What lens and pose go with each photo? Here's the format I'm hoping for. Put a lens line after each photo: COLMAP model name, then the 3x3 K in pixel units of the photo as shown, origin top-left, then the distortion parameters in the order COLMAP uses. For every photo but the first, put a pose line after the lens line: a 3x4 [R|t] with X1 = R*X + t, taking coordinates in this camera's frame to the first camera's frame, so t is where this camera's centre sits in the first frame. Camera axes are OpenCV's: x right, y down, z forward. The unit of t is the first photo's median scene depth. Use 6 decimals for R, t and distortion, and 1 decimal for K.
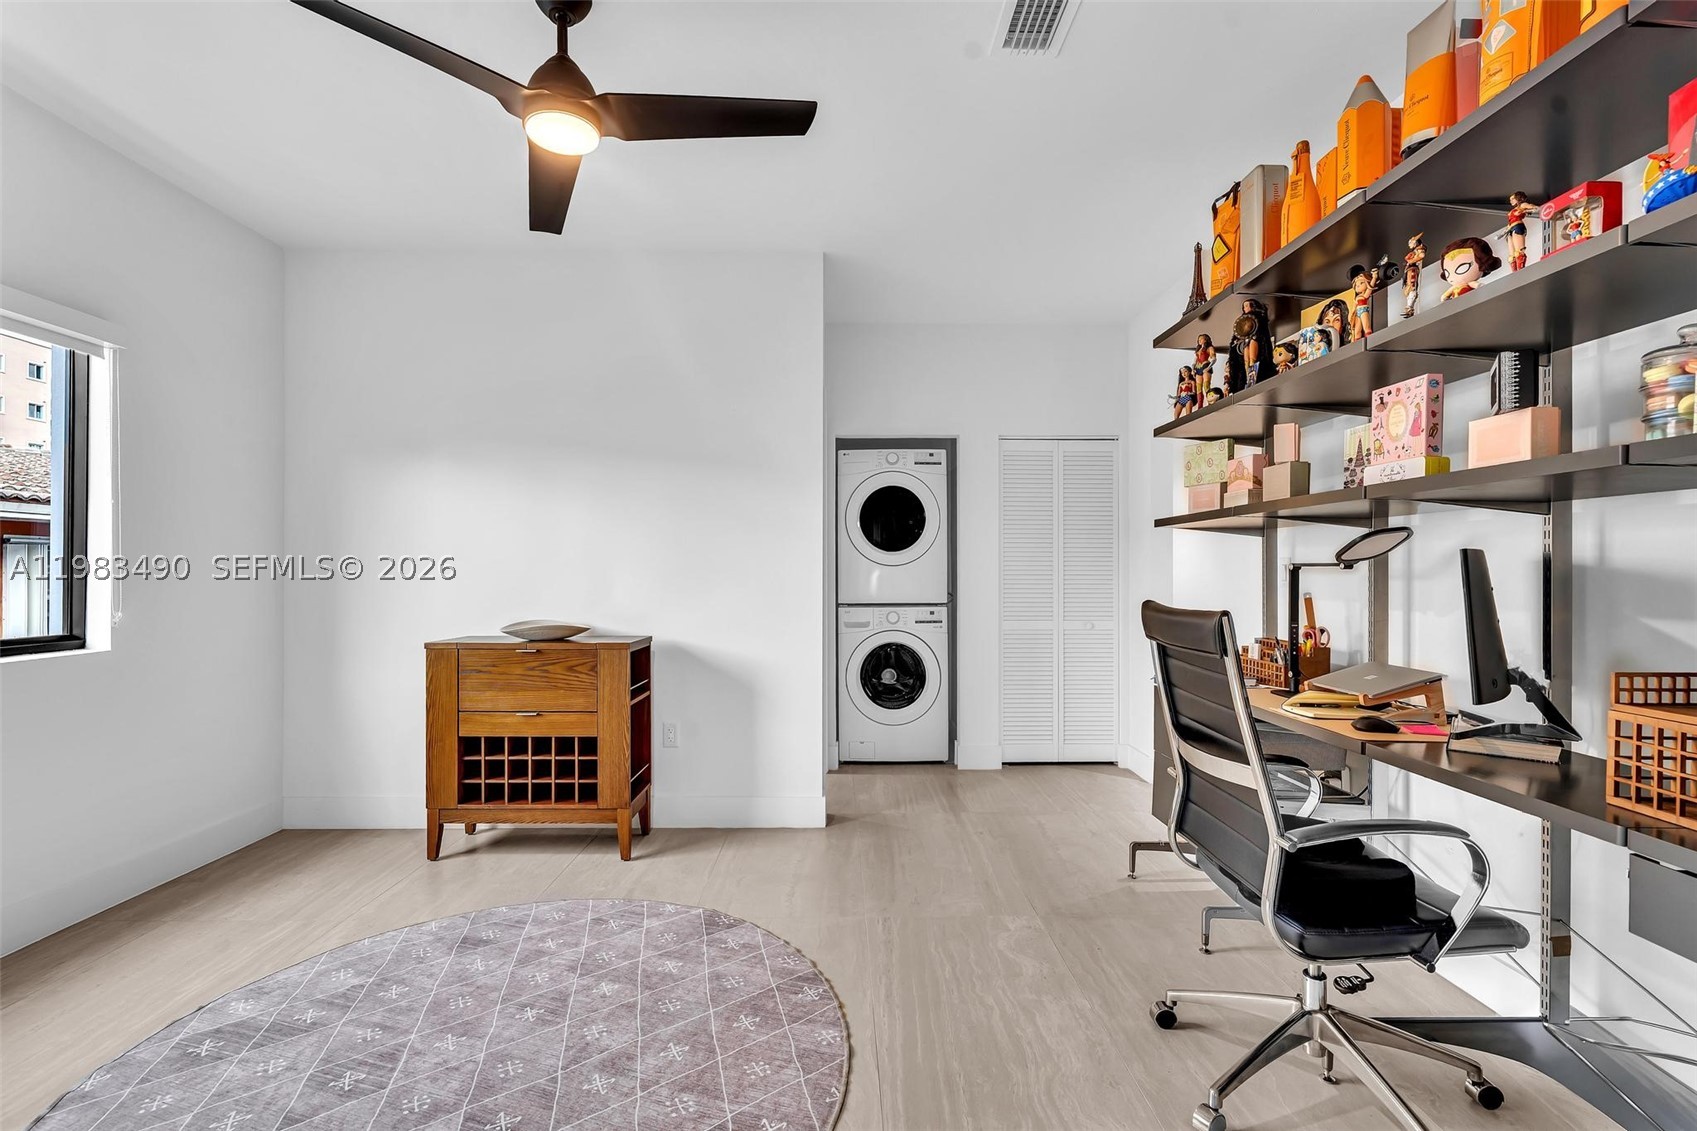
lens RADIAL K [[752.7, 0, 851.2], [0, 752.7, 555.3], [0, 0, 1]] dist [-0.018603, 0.010294]
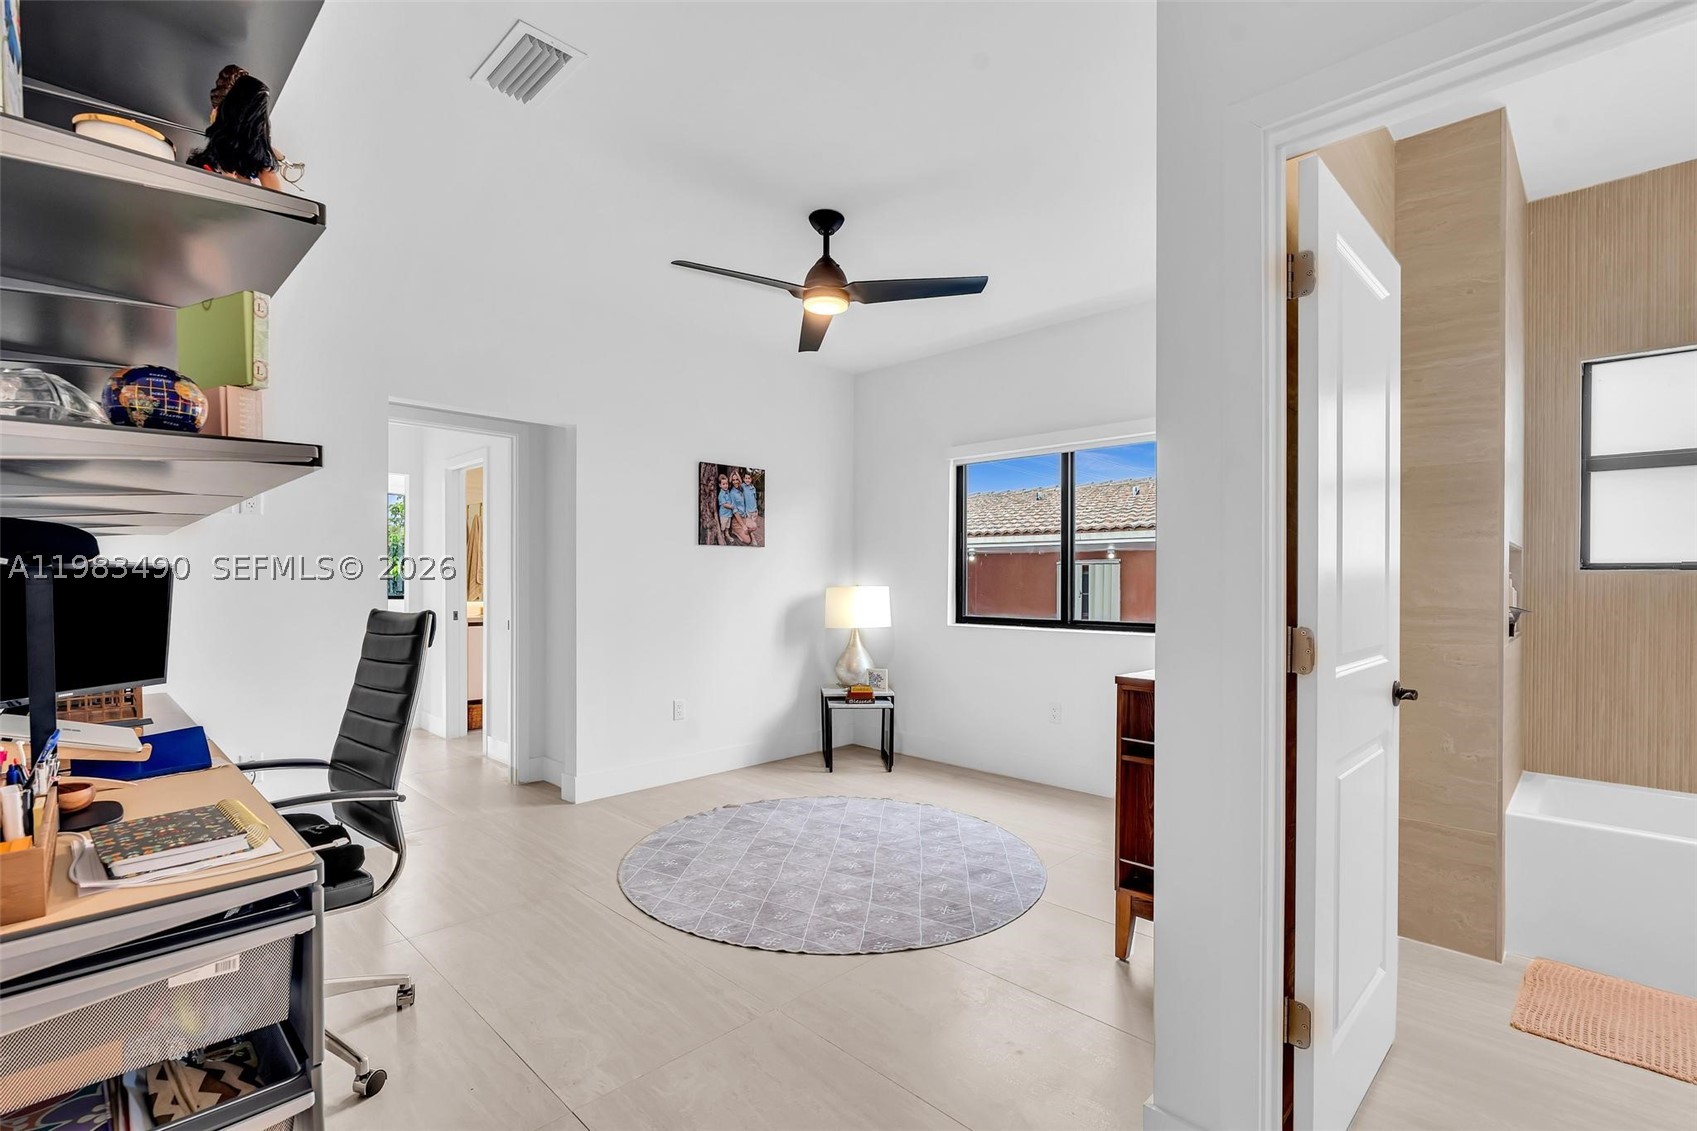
lens RADIAL K [[752.7, 0, 851.2], [0, 752.7, 555.3], [0, 0, 1]] dist [-0.018603, 0.010294]
pose [[-0.684675, -0.023362, -0.728474, 0.731076], [-0.004078, 0.999593, -0.028224, 0.007015], [0.728837, -0.016353, -0.684492, 2.077369]]
